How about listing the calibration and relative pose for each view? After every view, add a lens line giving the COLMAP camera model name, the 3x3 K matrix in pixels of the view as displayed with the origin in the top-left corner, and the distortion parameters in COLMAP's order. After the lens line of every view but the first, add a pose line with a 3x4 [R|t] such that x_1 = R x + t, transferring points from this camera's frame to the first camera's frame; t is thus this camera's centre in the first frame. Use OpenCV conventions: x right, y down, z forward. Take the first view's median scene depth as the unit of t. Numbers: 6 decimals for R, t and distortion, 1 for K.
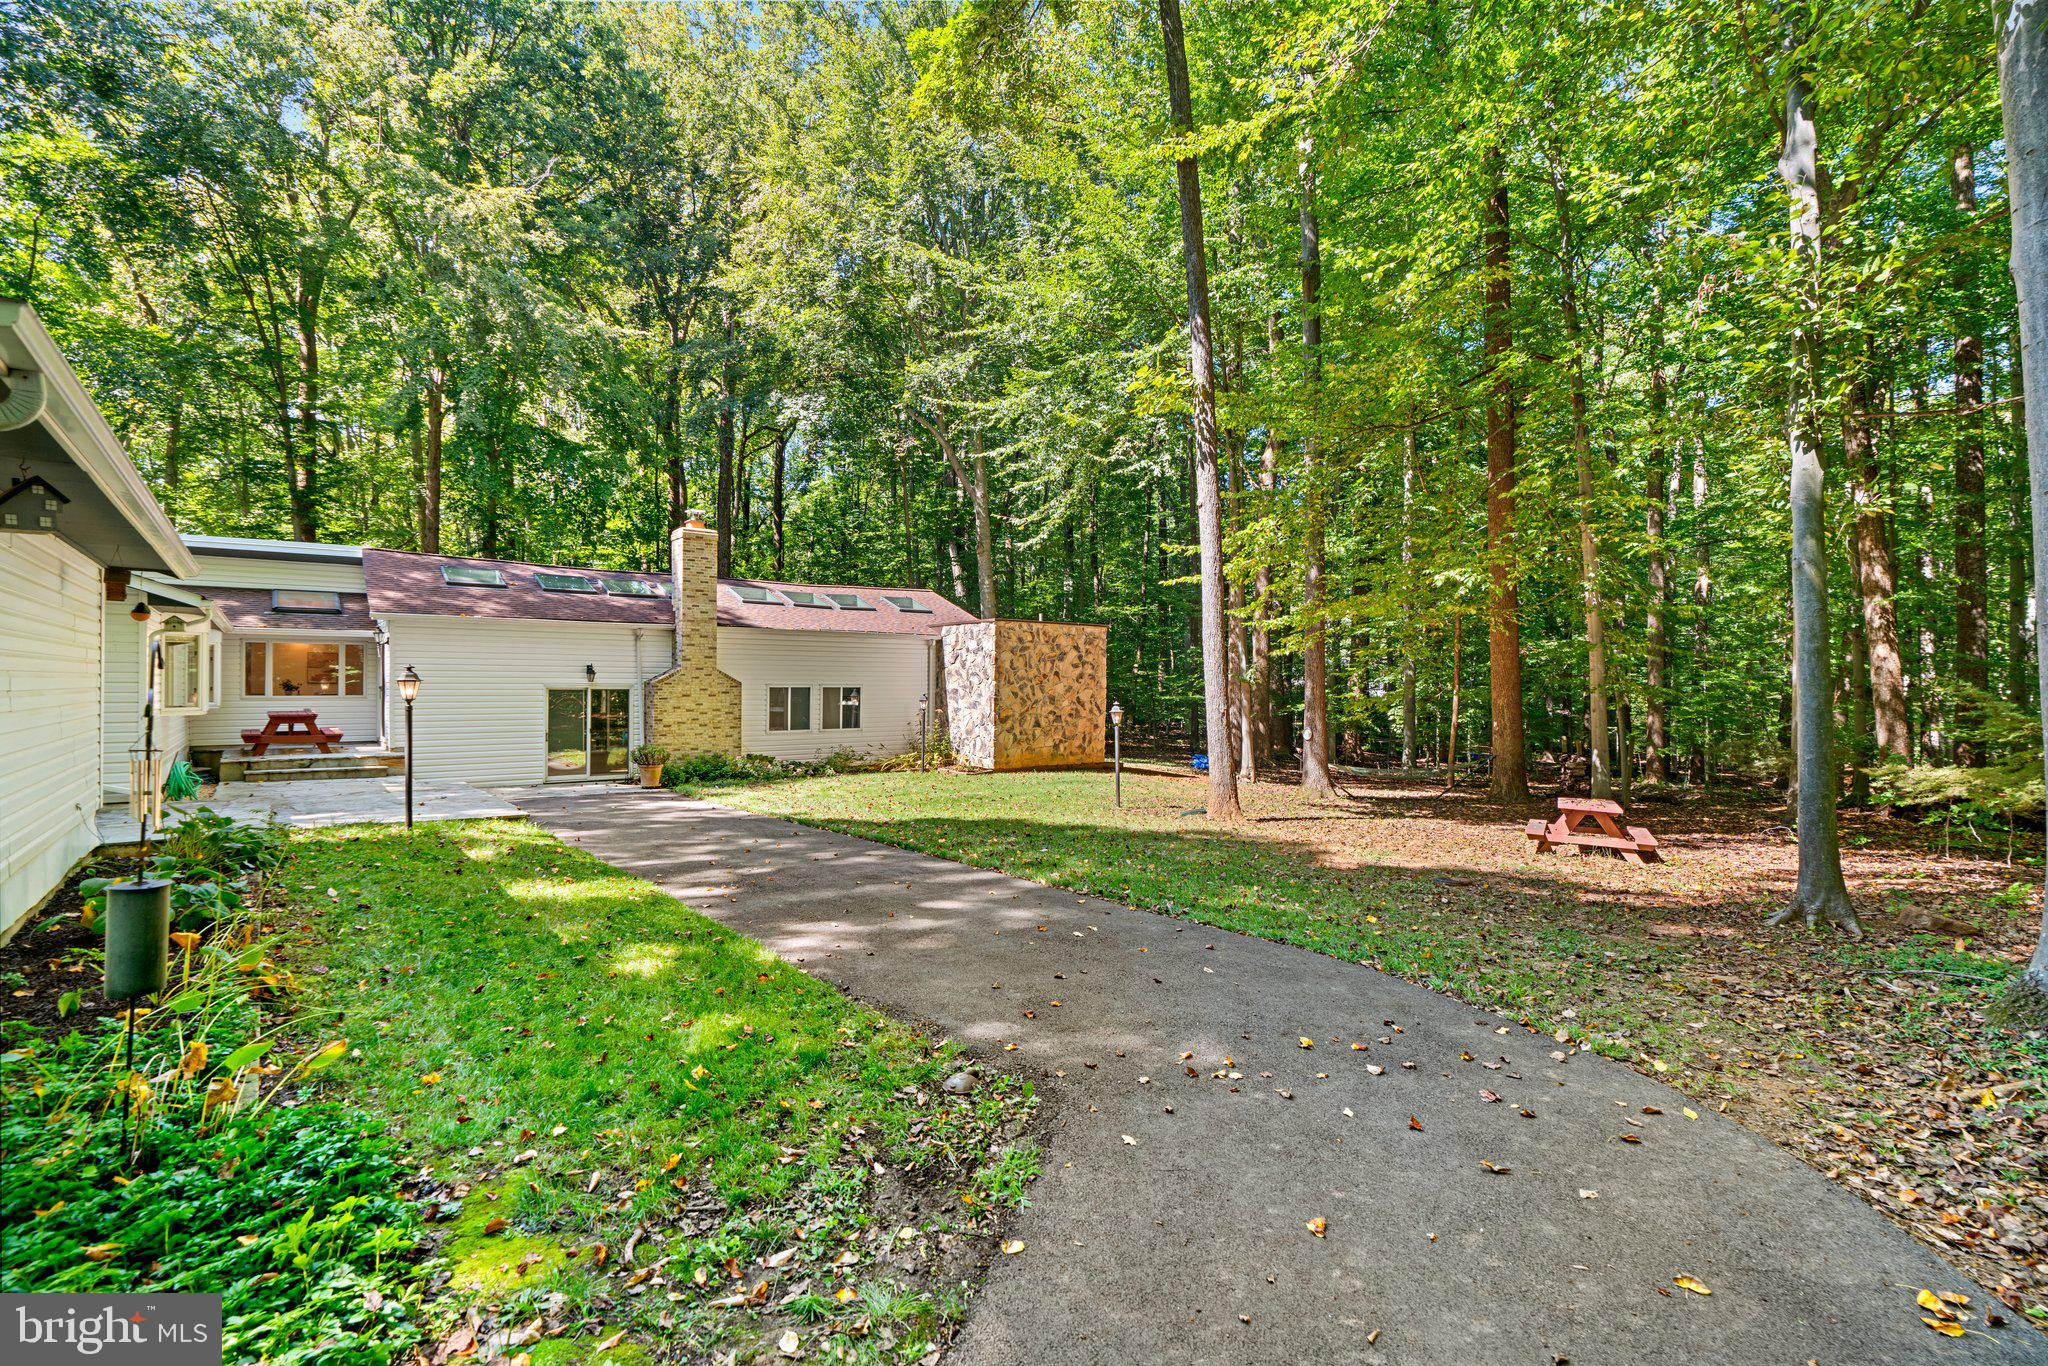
lens RADIAL K [[916.3, 0, 1024.0], [0, 916.3, 683.0], [0, 0, 1]] dist [-0.000352, -0.000050]
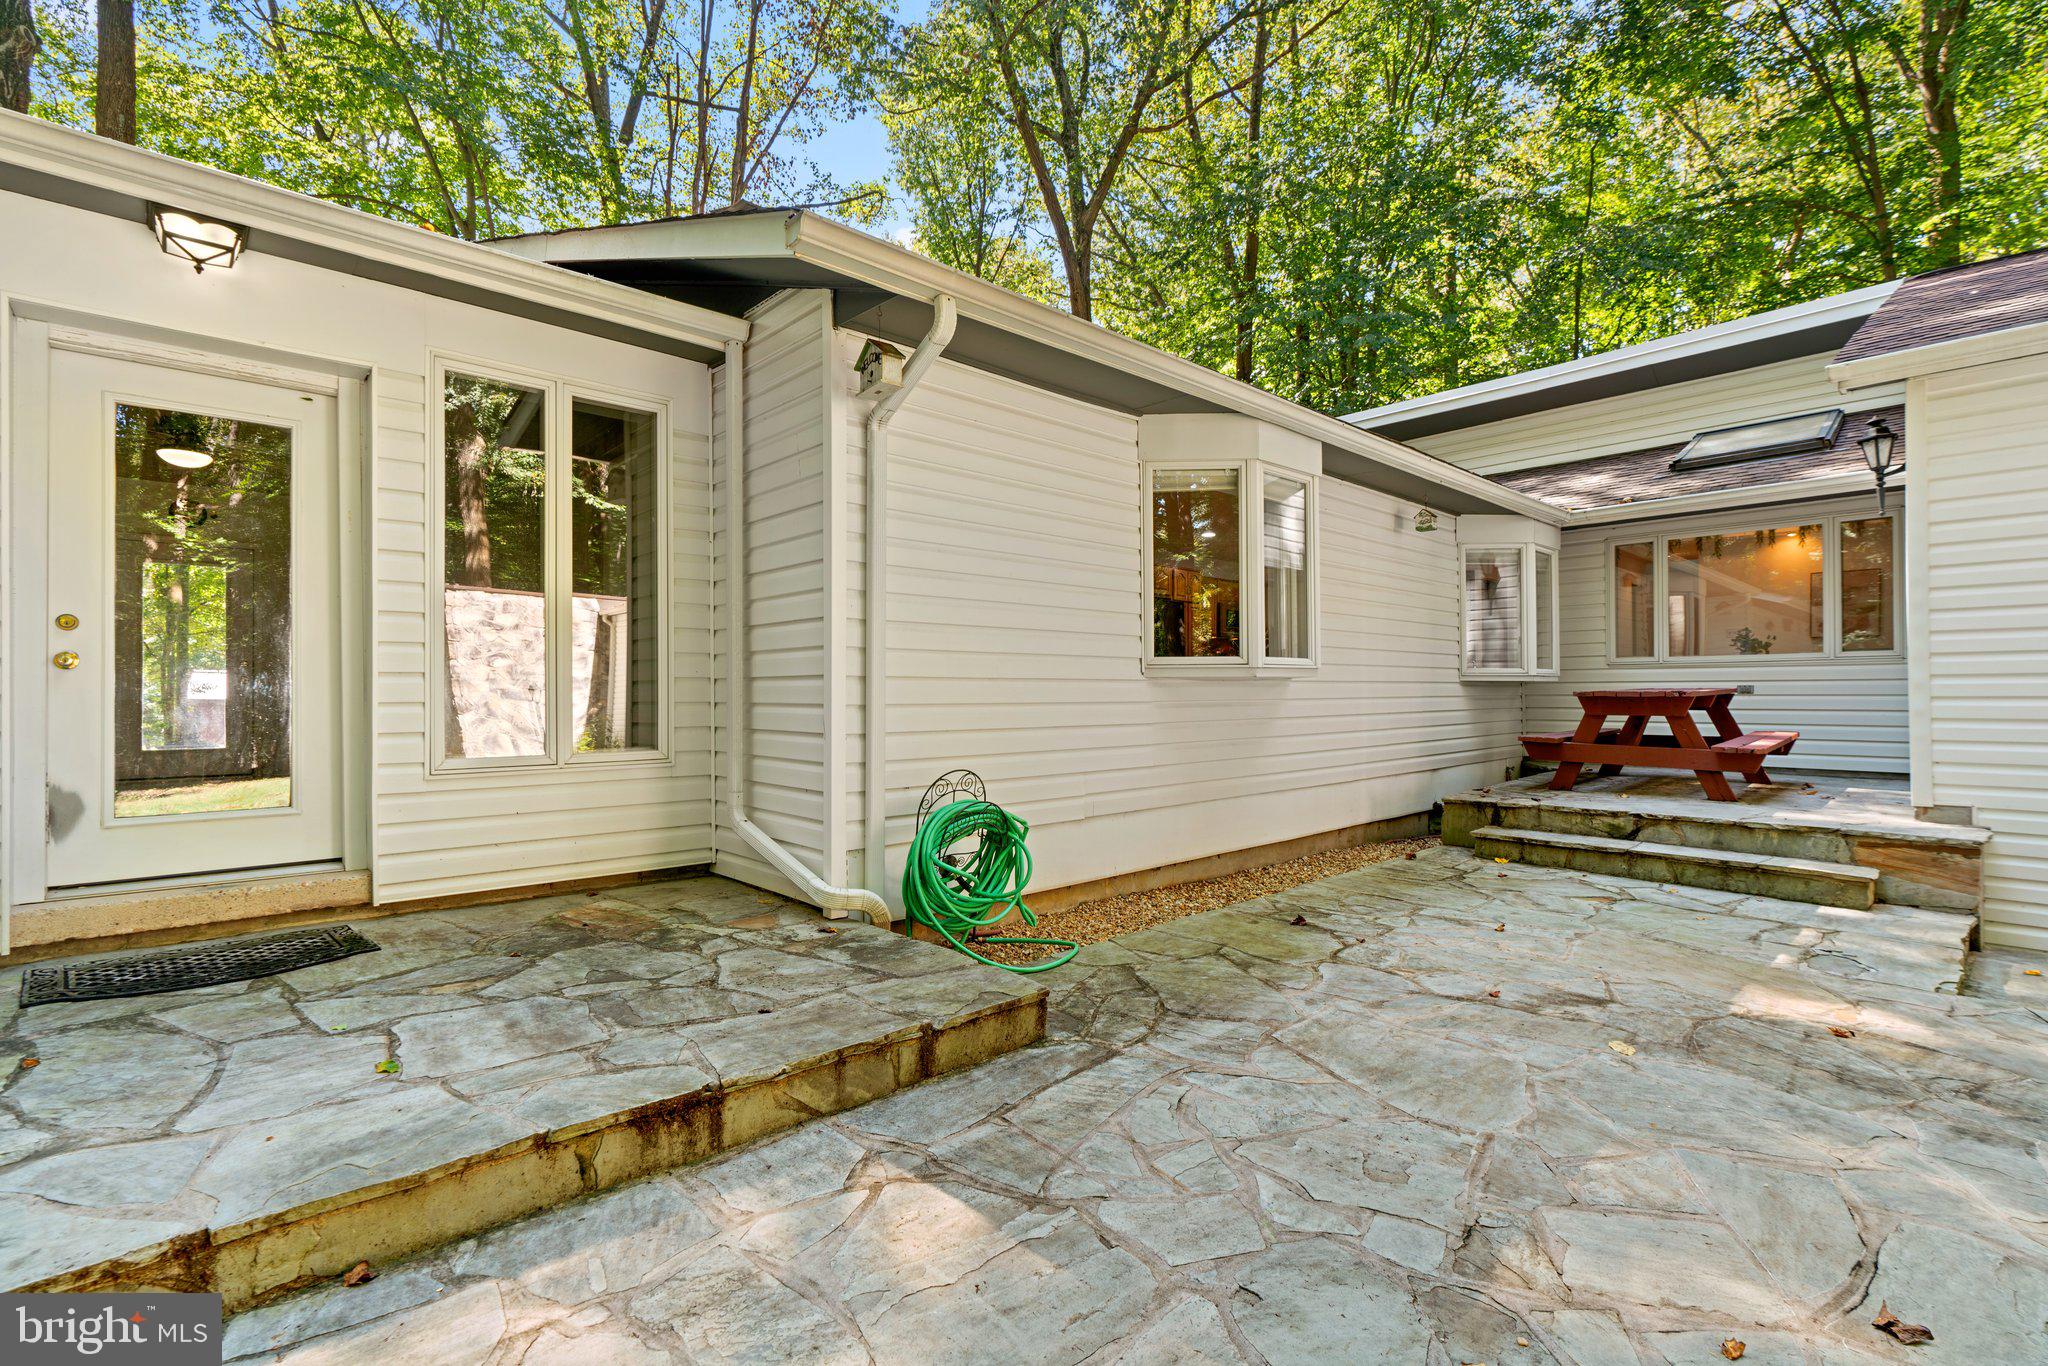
lens RADIAL K [[916.3, 0, 1024.0], [0, 916.3, 683.0], [0, 0, 1]] dist [-0.000352, -0.000050]
pose [[0.064454, -0.003361, -0.997915, -0.411489], [0.001301, 0.999994, -0.003284, 0.030581], [0.997920, -0.001087, 0.064458, 0.688984]]
